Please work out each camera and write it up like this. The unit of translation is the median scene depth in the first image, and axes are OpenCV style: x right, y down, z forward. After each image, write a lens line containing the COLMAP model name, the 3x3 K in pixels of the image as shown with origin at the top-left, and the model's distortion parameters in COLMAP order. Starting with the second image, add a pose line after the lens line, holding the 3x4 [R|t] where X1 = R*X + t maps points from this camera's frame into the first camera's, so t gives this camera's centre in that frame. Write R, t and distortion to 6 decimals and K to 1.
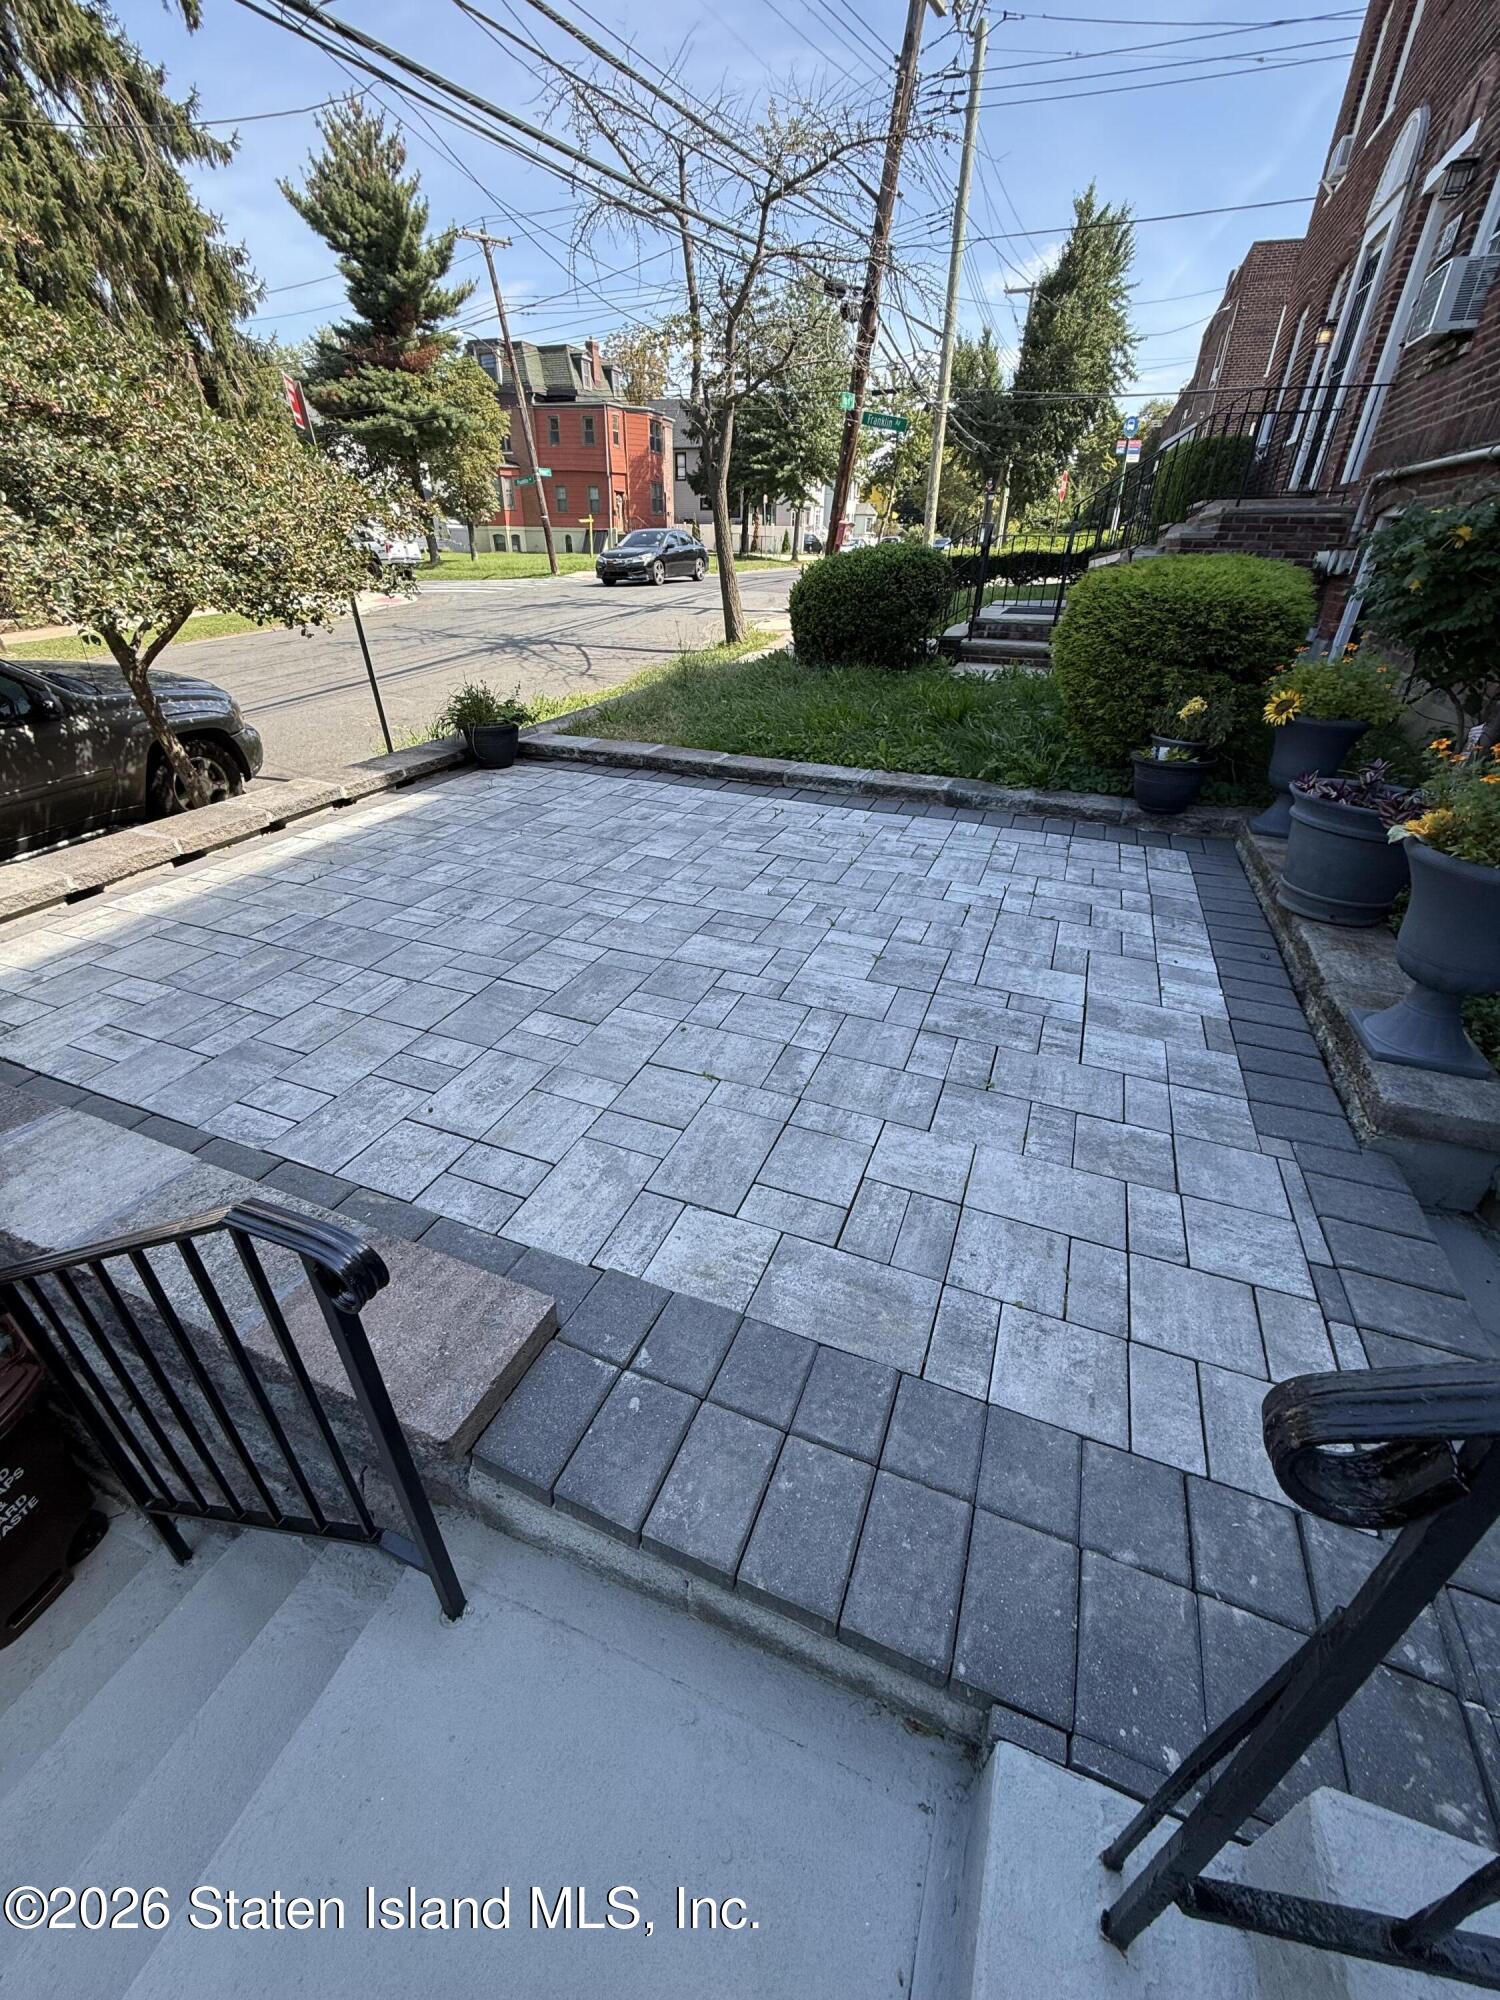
lens RADIAL K [[792.8, 0, 752.9], [0, 792.8, 995.8], [0, 0, 1]] dist [-0.000390, -0.000291]
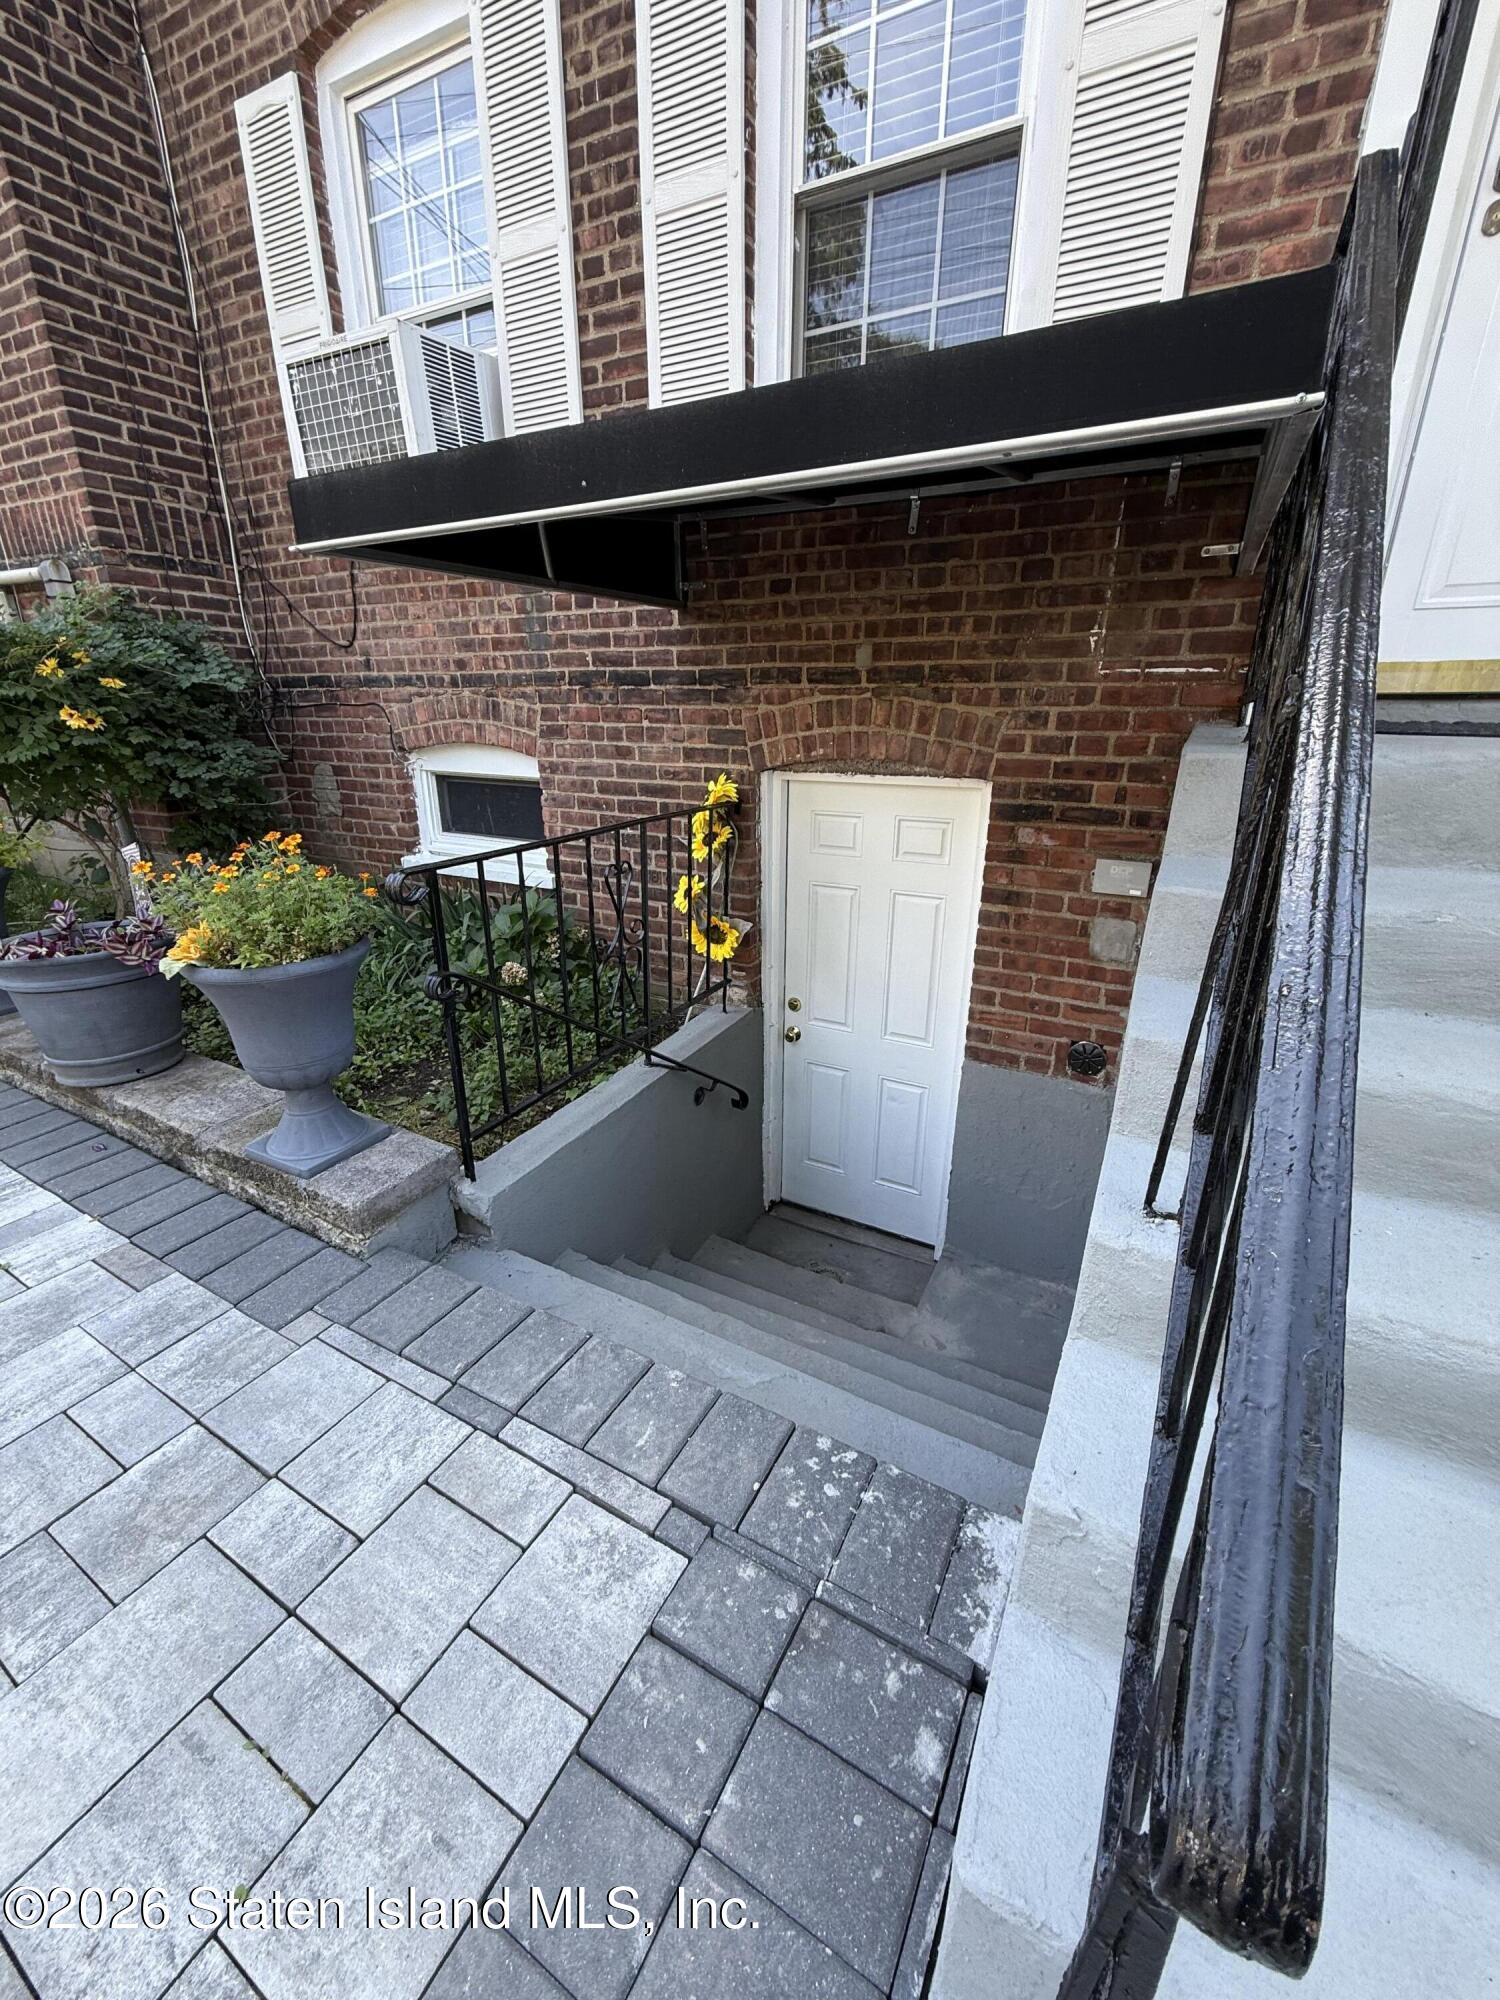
lens RADIAL K [[792.8, 0, 744.9], [0, 792.8, 984.9], [0, 0, 1]] dist [-0.000390, -0.000291]
pose [[0.136986, -0.346807, 0.927879, 0.059715], [0.494461, 0.835605, 0.239319, -0.072228], [-0.858338, 0.426016, 0.285949, 0.175847]]
